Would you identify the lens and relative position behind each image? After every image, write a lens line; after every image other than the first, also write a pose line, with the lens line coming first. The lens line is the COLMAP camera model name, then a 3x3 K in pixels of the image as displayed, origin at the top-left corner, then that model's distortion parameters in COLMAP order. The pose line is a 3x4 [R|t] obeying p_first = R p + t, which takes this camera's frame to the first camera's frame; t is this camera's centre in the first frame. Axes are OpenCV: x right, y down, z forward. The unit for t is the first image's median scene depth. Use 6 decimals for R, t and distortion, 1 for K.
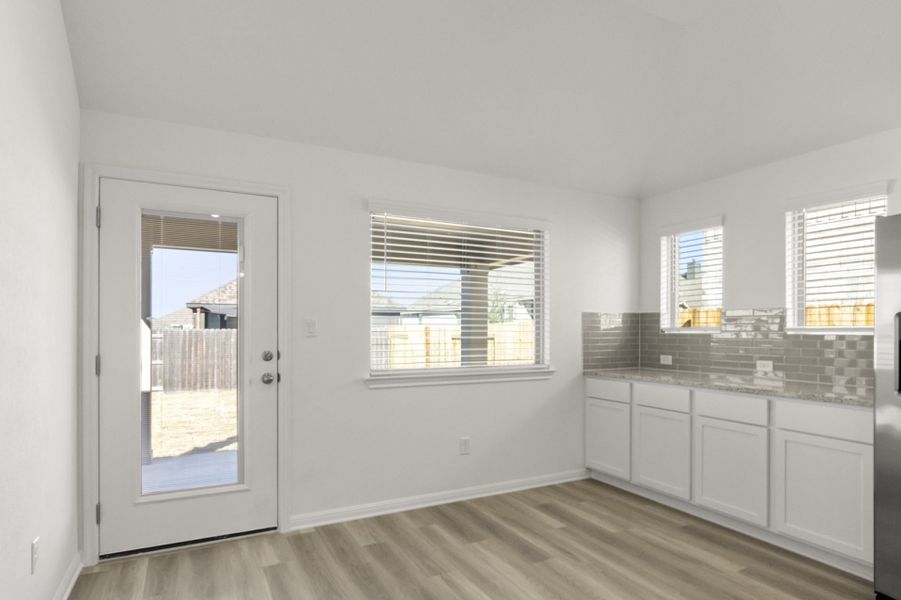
lens RADIAL K [[517.9, 0, 478.9], [0, 517.9, 335.2], [0, 0, 1]] dist [-0.001922, -0.001095]
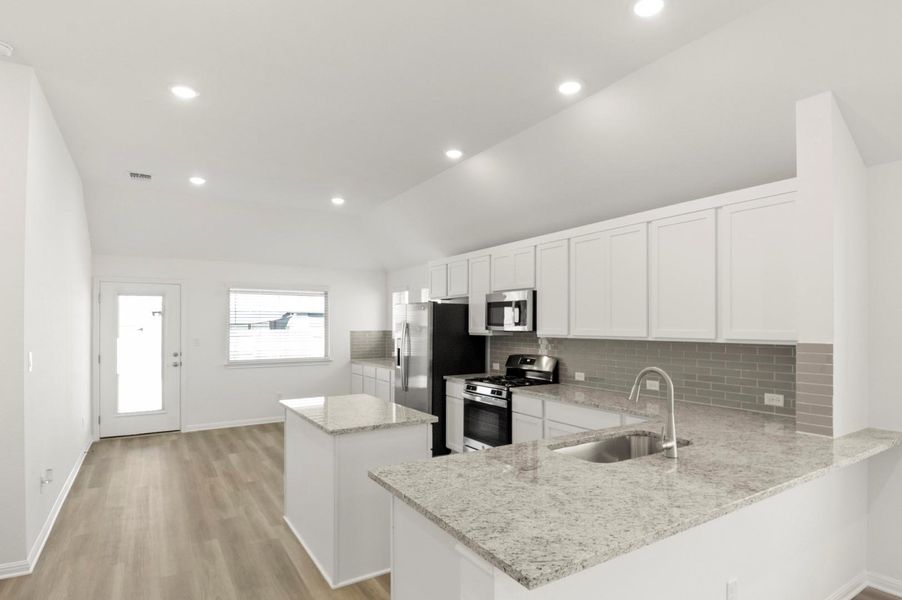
lens RADIAL K [[483.6, 0, 478.9], [0, 483.6, 325.9], [0, 0, 1]] dist [0.030914, -0.045173]
pose [[0.995665, 0.001902, 0.092994, 0.671152], [-0.001770, 0.999997, -0.001508, -0.078590], [-0.092997, 0.001337, 0.995666, -1.162160]]
